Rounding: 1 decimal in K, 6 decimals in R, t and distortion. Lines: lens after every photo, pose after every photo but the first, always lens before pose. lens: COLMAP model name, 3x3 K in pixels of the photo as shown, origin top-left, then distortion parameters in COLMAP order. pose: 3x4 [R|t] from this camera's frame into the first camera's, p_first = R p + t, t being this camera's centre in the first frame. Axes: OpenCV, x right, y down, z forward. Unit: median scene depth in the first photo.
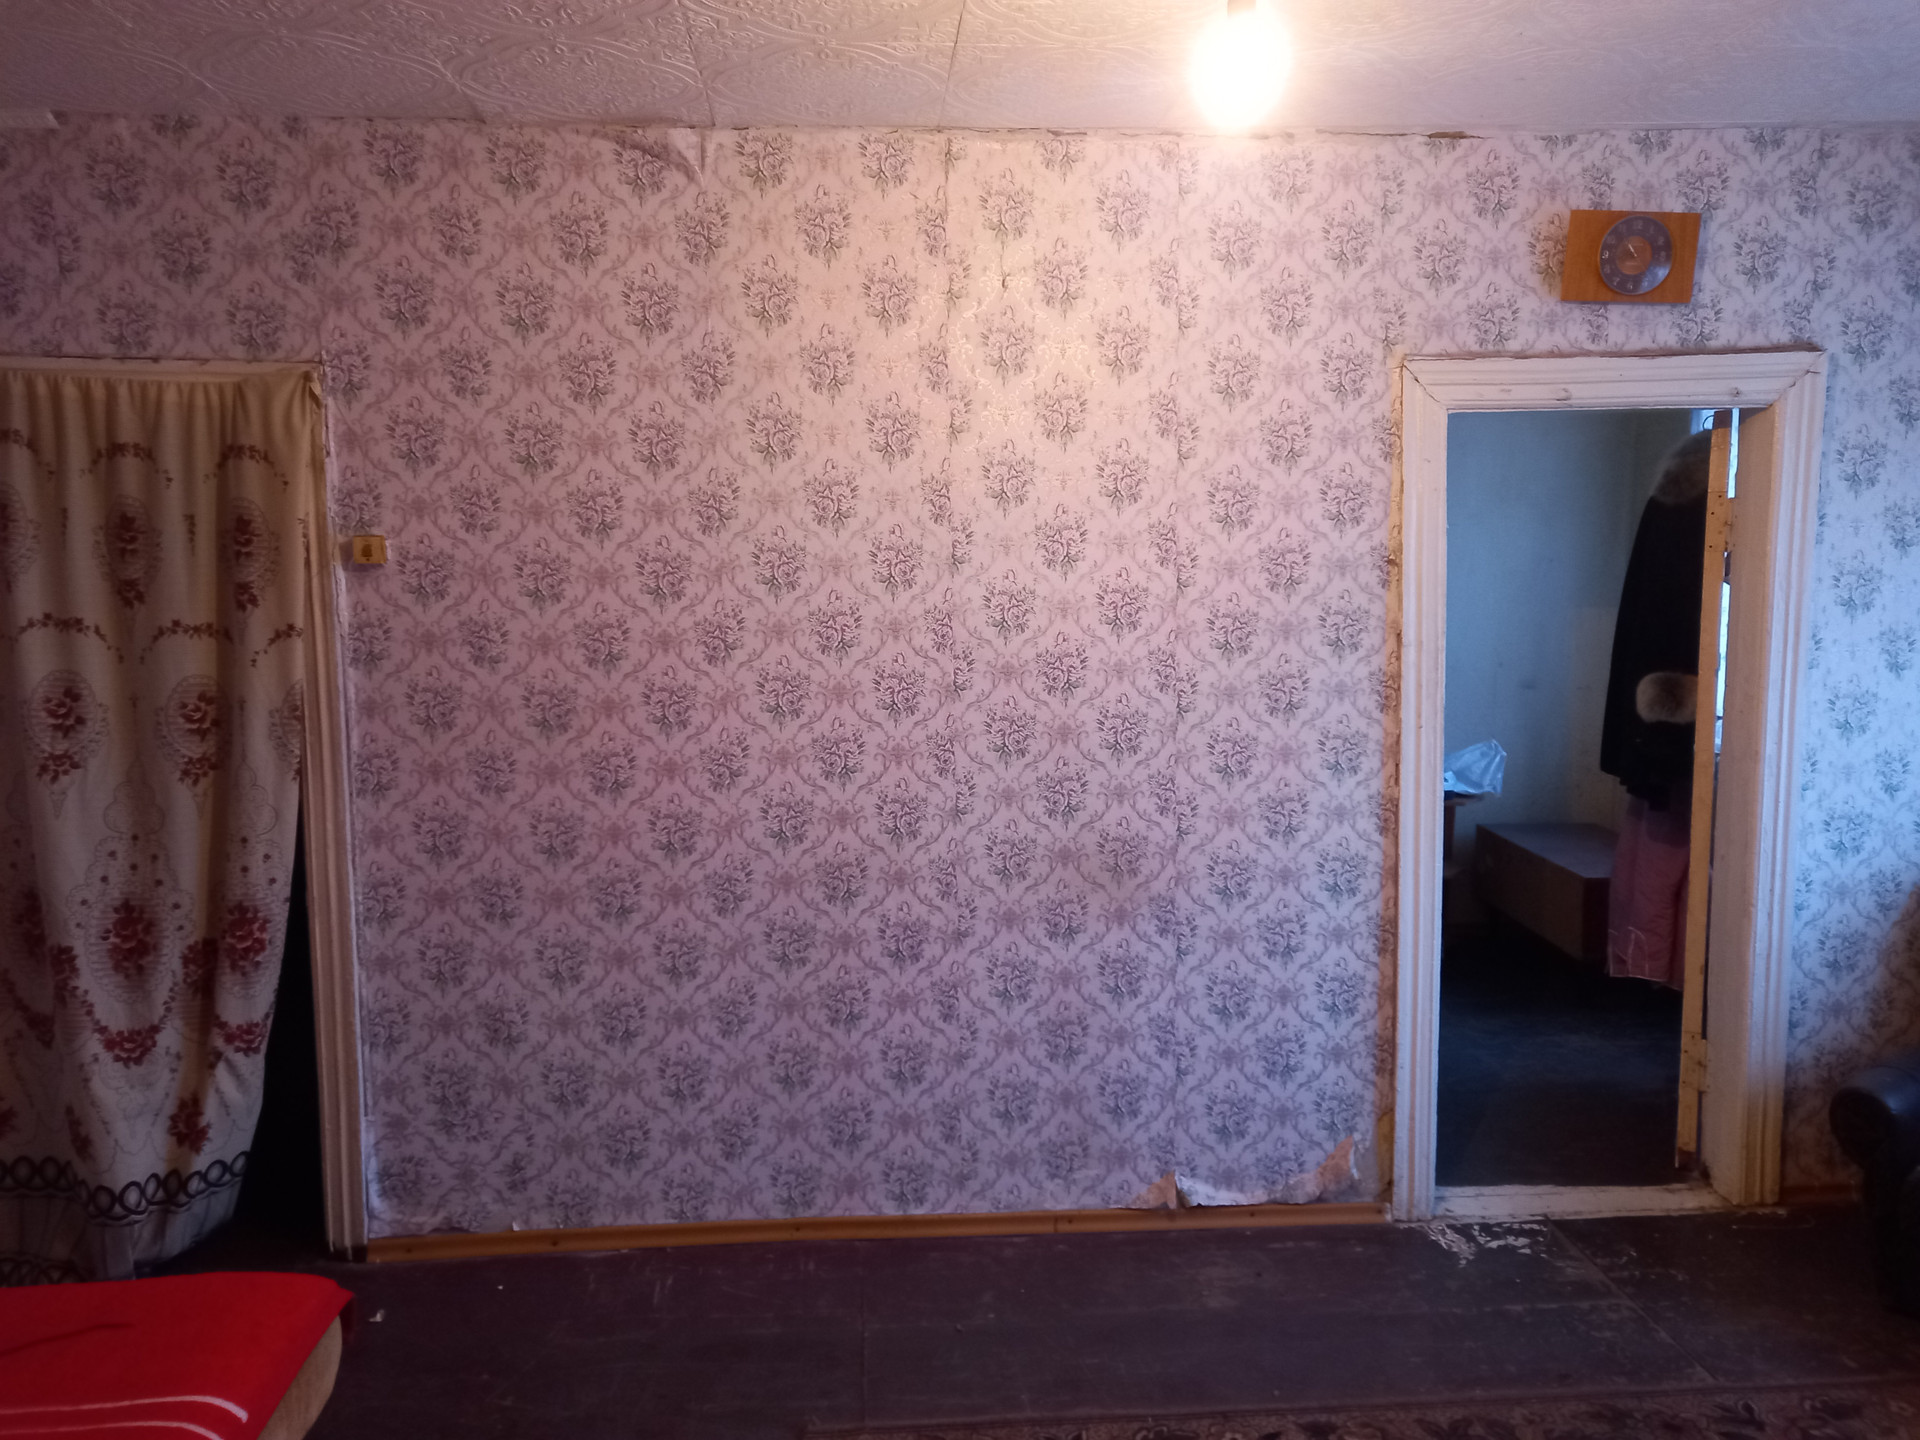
lens RADIAL K [[1401.6, 0, 952.0], [0, 1401.6, 735.5], [0, 0, 1]] dist [0.069429, -0.050732]
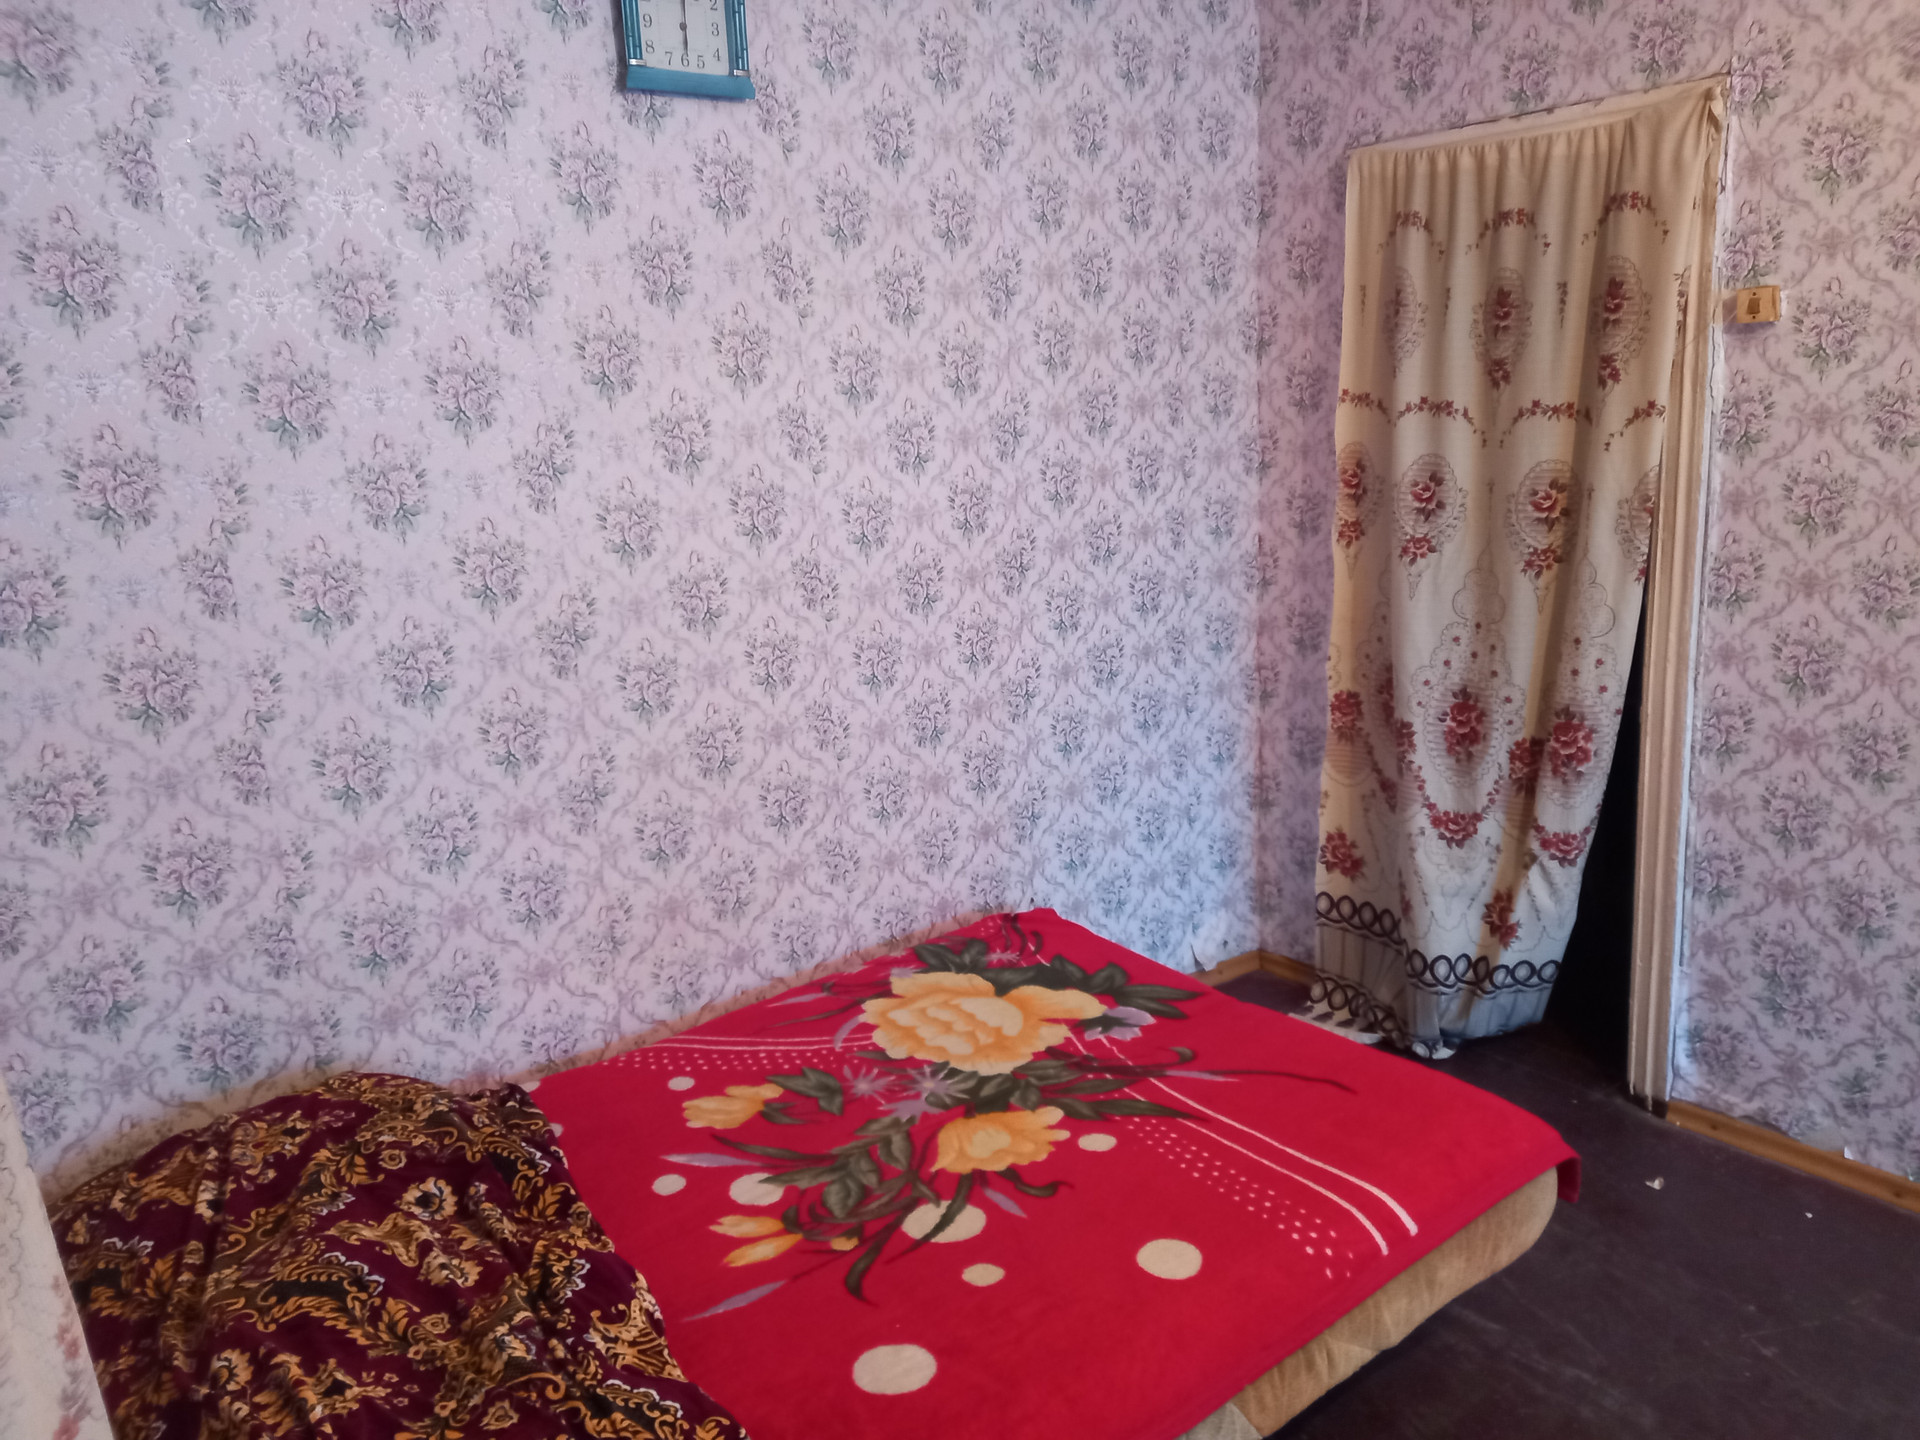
lens RADIAL K [[1401.6, 0, 947.6], [0, 1401.6, 717.8], [0, 0, 1]] dist [0.069429, -0.050732]
pose [[0.550208, 0.163498, -0.818865, 0.043358], [-0.054950, 0.985608, 0.159869, -0.002675], [0.833218, -0.042965, 0.551273, 0.143709]]
